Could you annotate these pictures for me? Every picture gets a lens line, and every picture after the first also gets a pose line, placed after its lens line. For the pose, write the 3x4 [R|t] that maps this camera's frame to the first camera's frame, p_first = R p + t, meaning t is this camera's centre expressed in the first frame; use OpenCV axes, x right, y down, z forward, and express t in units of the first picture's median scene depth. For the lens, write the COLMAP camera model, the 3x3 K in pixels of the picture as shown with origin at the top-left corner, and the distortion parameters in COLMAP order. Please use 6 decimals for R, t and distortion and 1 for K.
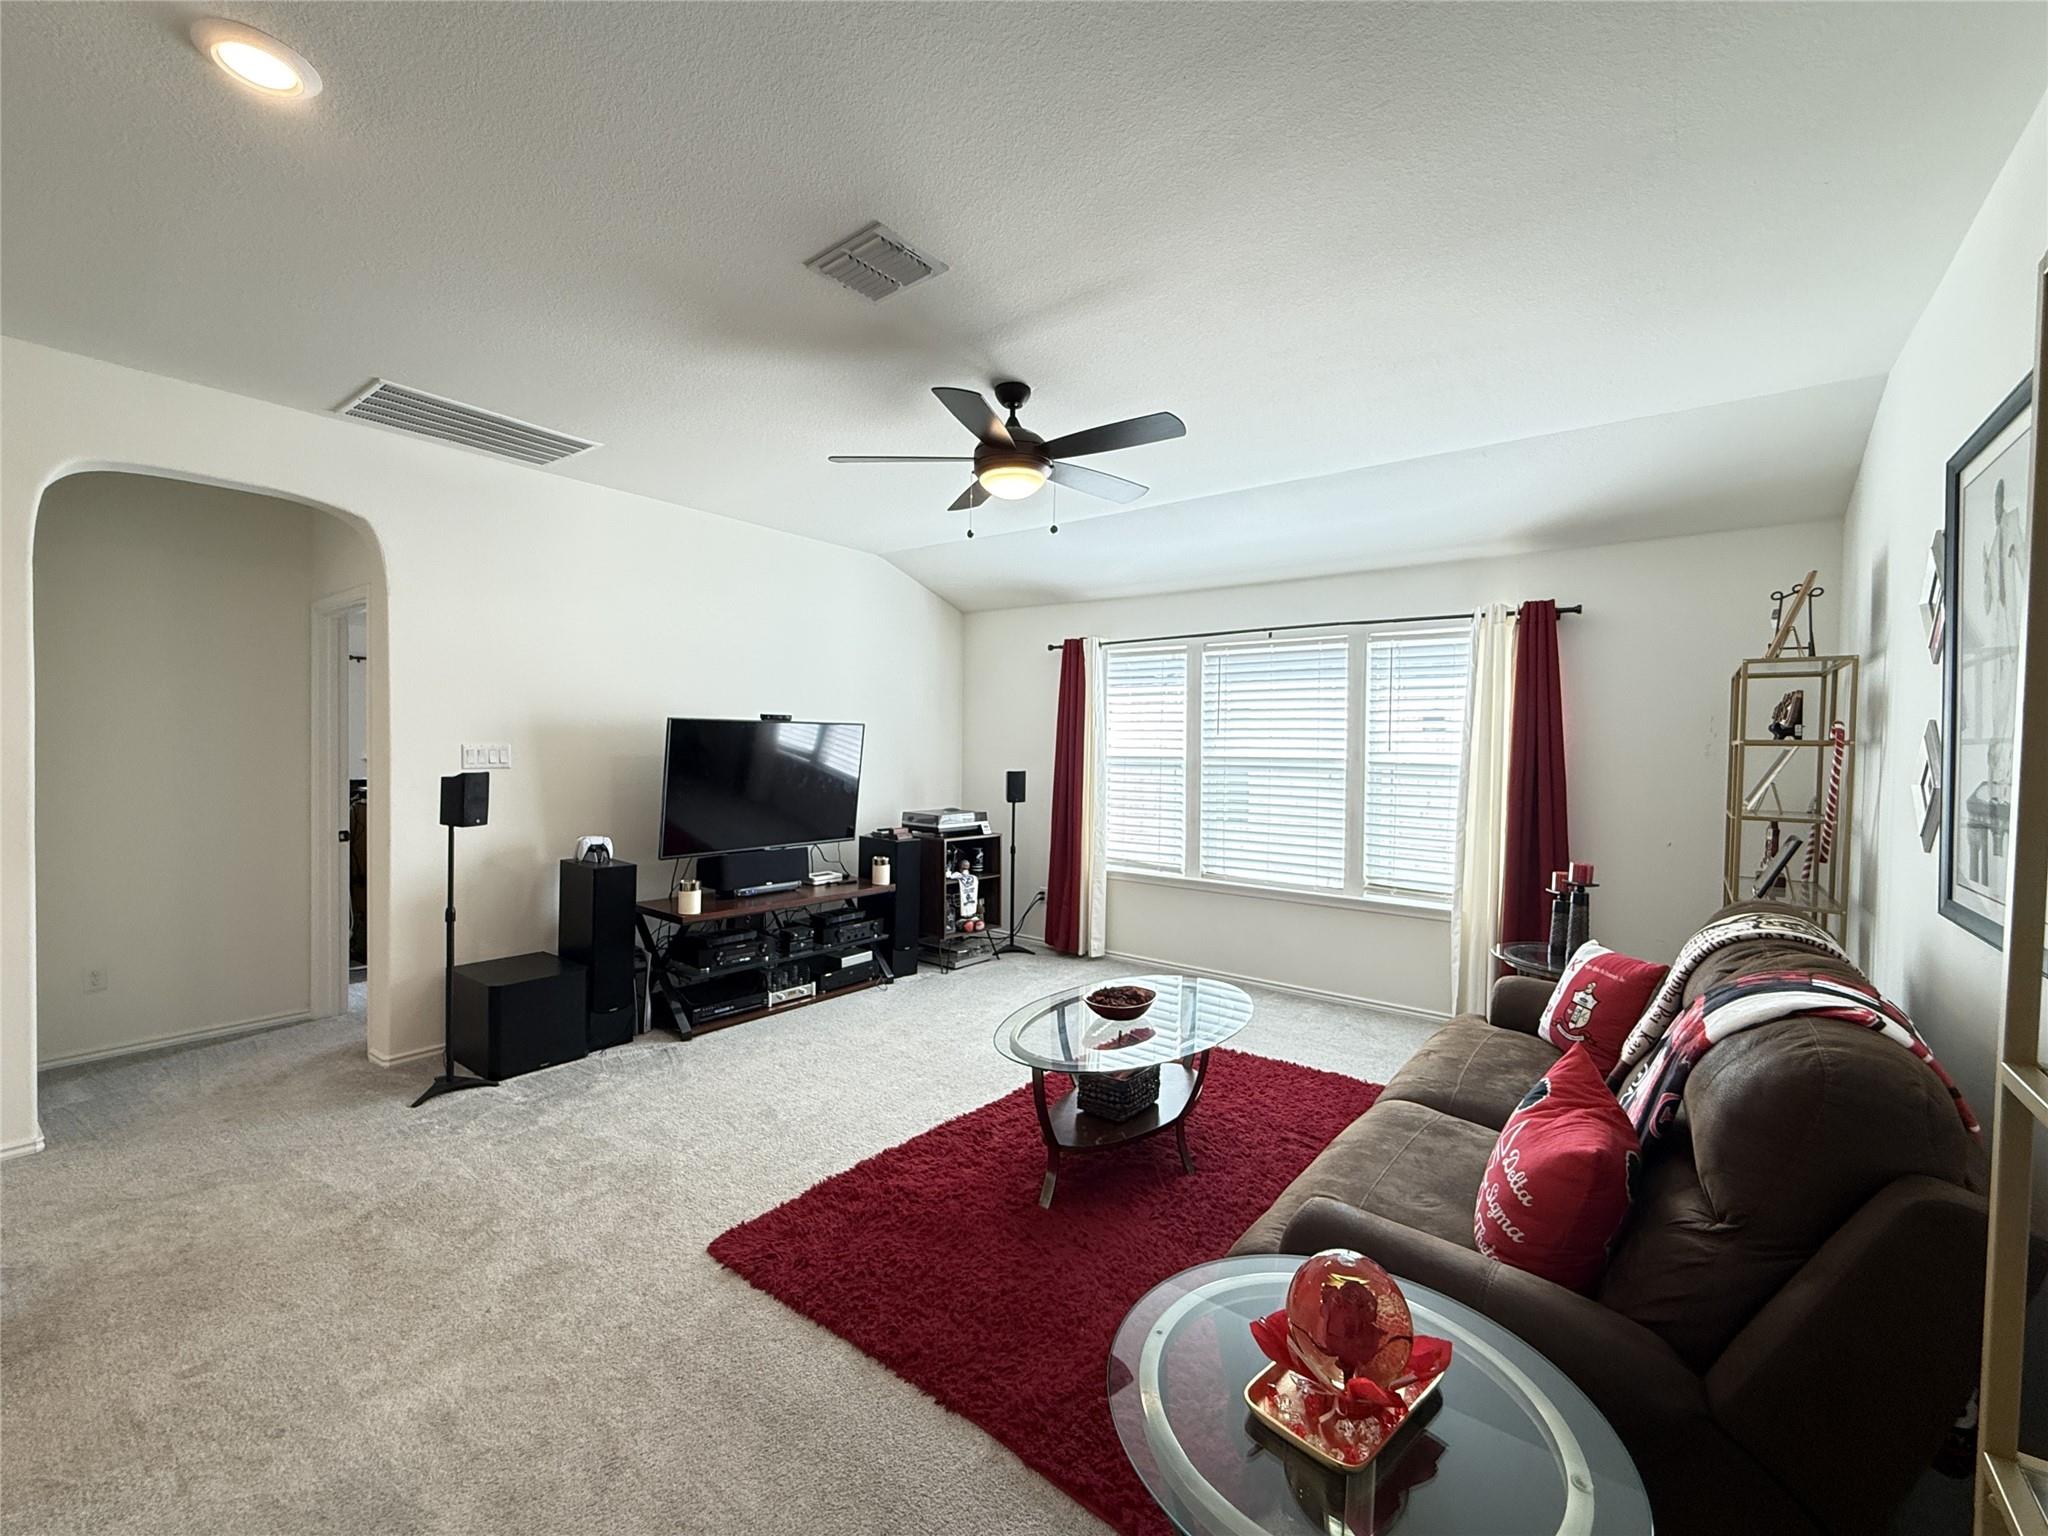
lens RADIAL K [[840.6, 0, 1009.1], [0, 840.6, 770.3], [0, 0, 1]] dist [-0.002408, 0.000562]
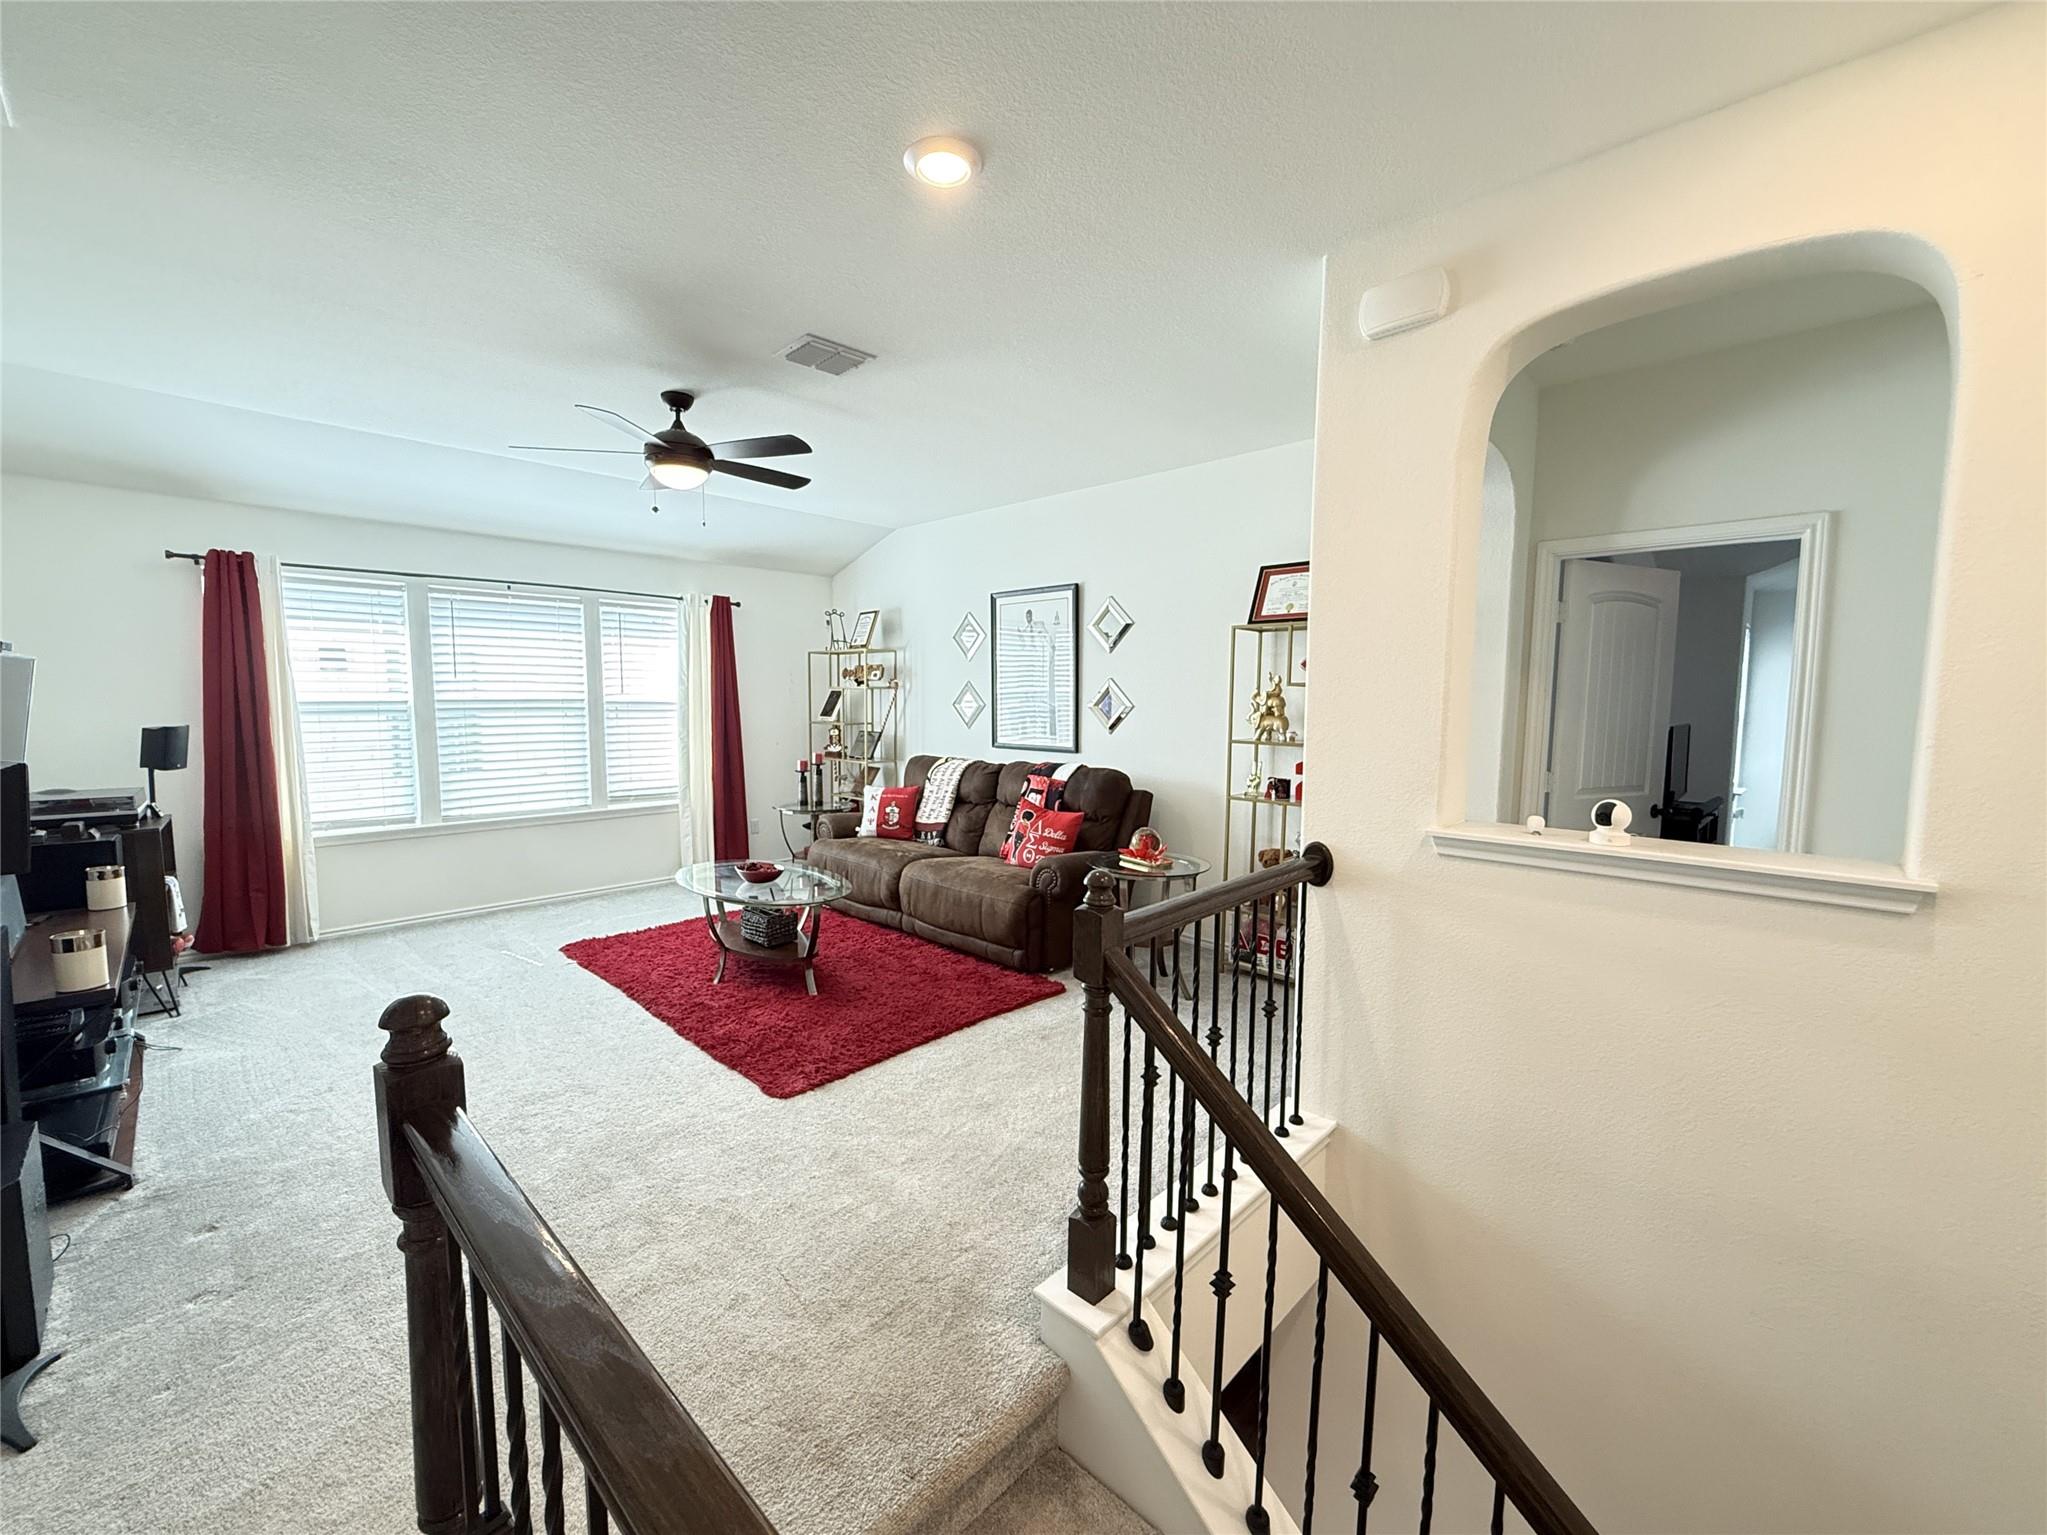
lens RADIAL K [[828.3, 0, 984.0], [0, 828.3, 773.6], [0, 0, 1]] dist [-0.000525, 0.000180]
pose [[0.135965, -0.108587, 0.984745, -0.689570], [0.026014, 0.994024, 0.106019, -0.018074], [-0.990372, 0.011202, 0.137978, 0.242882]]
